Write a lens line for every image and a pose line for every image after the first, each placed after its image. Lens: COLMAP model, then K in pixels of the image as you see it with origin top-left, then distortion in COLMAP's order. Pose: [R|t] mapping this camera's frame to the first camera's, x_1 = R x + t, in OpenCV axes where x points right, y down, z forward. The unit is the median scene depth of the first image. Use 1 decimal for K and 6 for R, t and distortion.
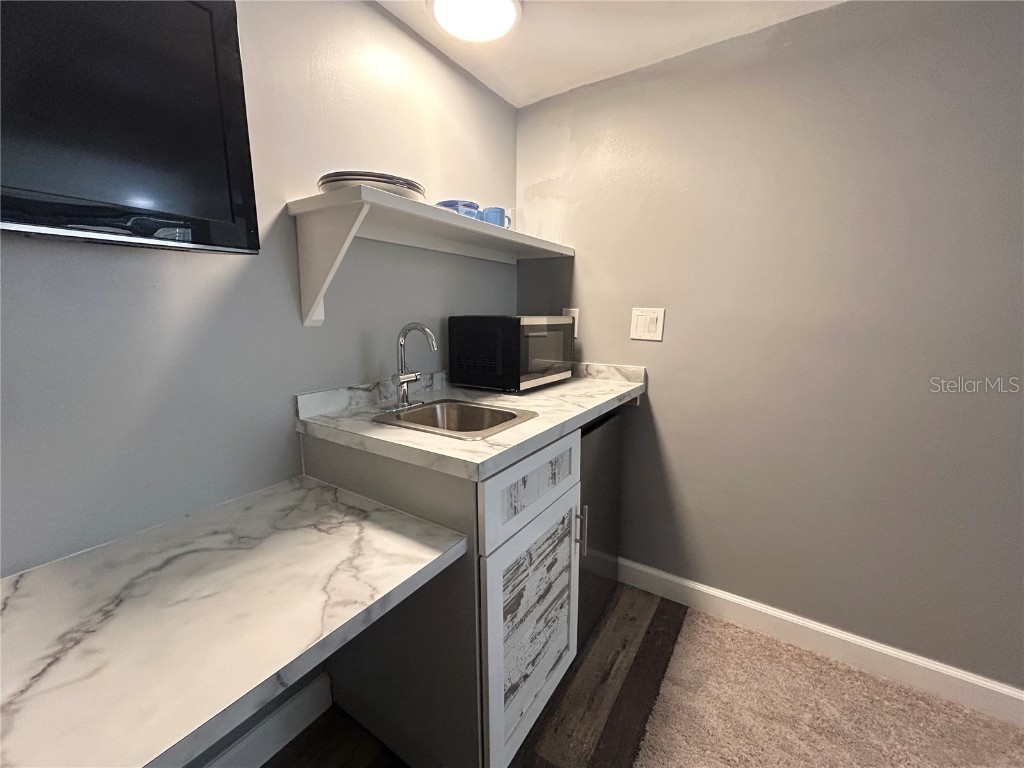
lens RADIAL K [[415.8, 0, 510.9], [0, 415.8, 381.5], [0, 0, 1]] dist [-0.000001, 0.000493]
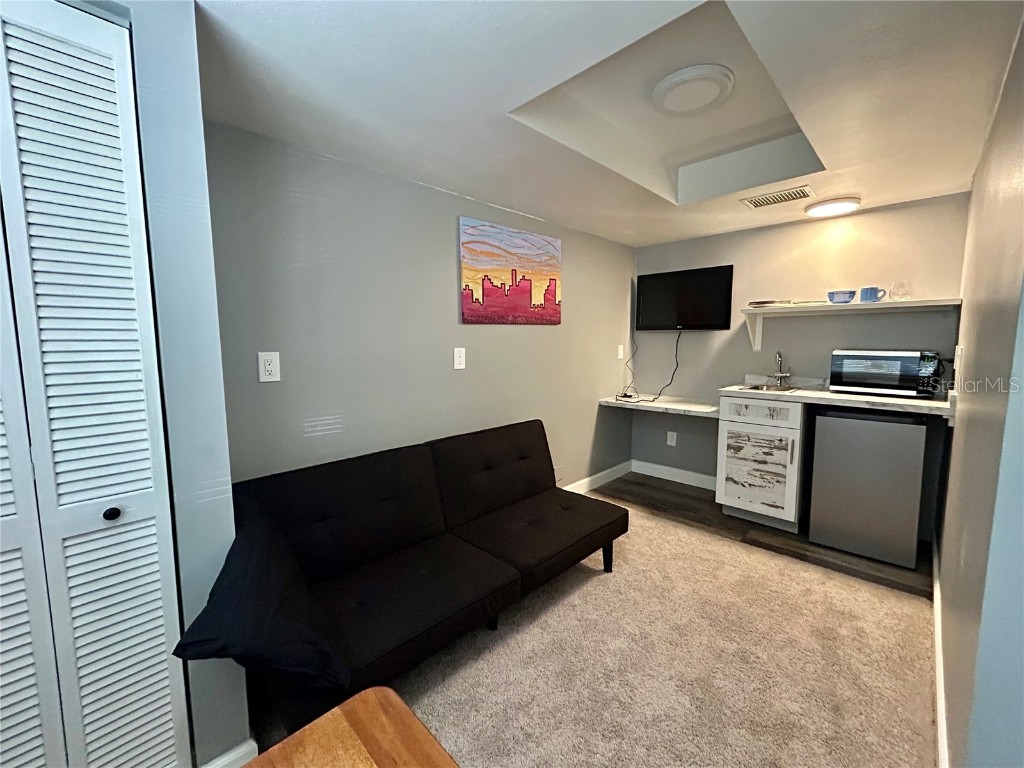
lens RADIAL K [[409.2, 0, 514.2], [0, 409.2, 379.8], [0, 0, 1]] dist [0.000594, 0.000240]
pose [[-0.198289, 0.095727, -0.975458, 2.614583], [-0.159564, 0.978790, 0.128490, -0.039082], [0.967068, 0.181127, -0.178809, -0.052562]]
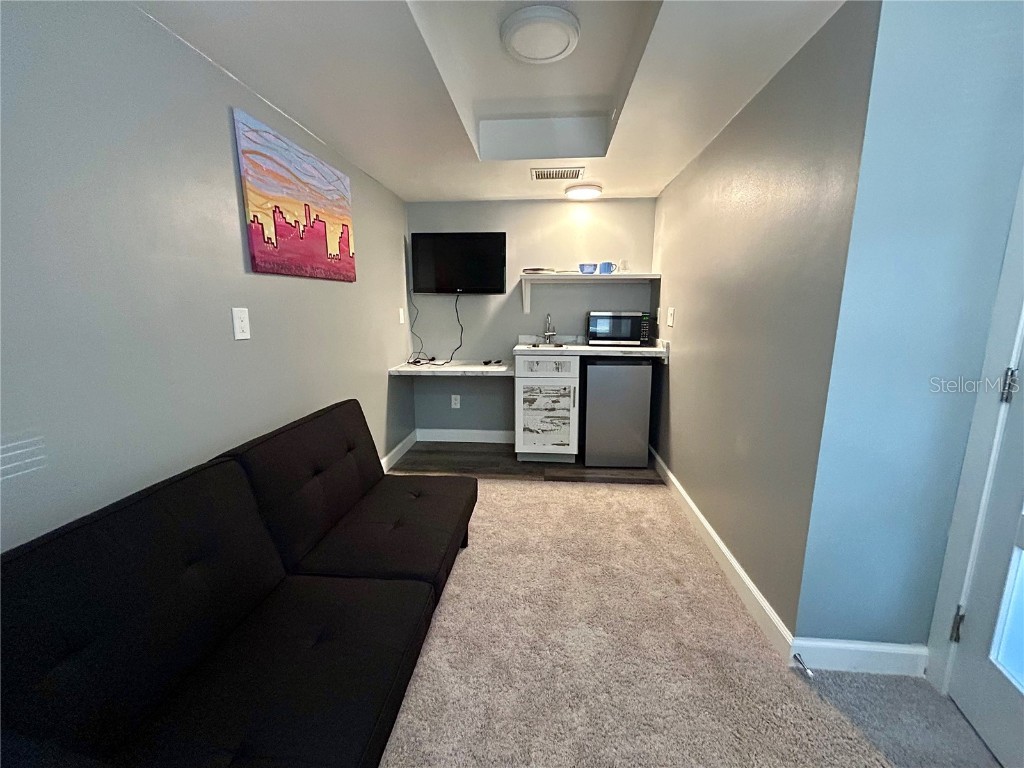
lens RADIAL K [[410.3, 0, 493.7], [0, 410.3, 378.1], [0, 0, 1]] dist [-0.026807, 0.000051]
pose [[0.458038, 0.150047, -0.876177, 2.261381], [-0.147988, 0.984768, 0.091280, 0.101968], [0.876528, 0.087854, 0.473266, -0.652760]]
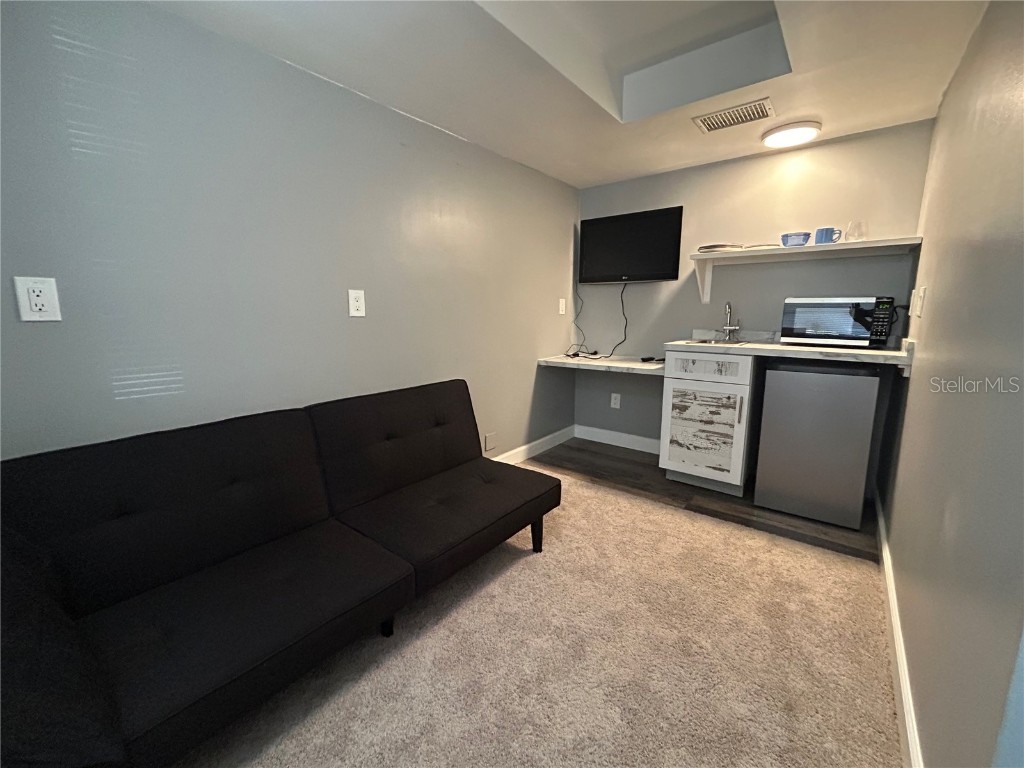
lens RADIAL K [[408.1, 0, 513.8], [0, 408.1, 378.5], [0, 0, 1]] dist [-0.002406, 0.000201]
pose [[-0.093678, 0.163673, -0.982057, 2.240649], [-0.166103, 0.970000, 0.177508, 0.066650], [0.981649, 0.179751, -0.063681, 0.083366]]
